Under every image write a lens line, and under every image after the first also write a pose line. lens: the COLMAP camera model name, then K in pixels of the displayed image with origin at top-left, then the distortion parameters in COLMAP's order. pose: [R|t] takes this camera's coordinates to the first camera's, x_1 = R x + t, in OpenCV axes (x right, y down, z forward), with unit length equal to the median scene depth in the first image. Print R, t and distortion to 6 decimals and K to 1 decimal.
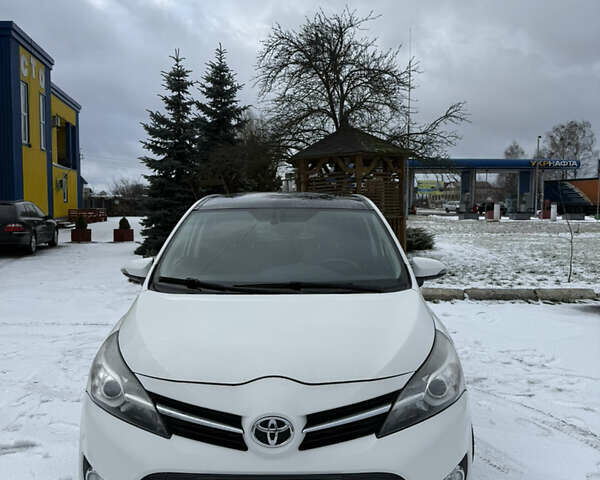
lens RADIAL K [[554.5, 0, 300.0], [0, 554.5, 240.0], [0, 0, 1]] dist [0.151608, -0.310162]
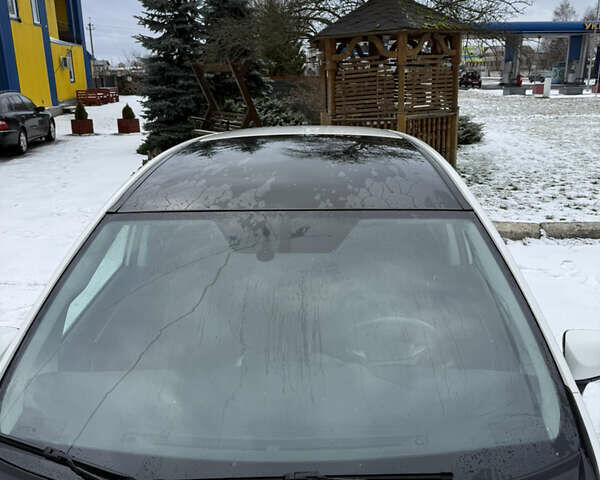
lens RADIAL K [[557.2, 0, 302.3], [0, 557.2, 240.8], [0, 0, 1]] dist [0.007819, -0.011183]
pose [[0.999013, -0.001650, -0.044386, 0.001485], [0.011755, 0.973504, 0.228369, -0.038065], [0.042833, -0.228665, 0.972562, 0.138559]]
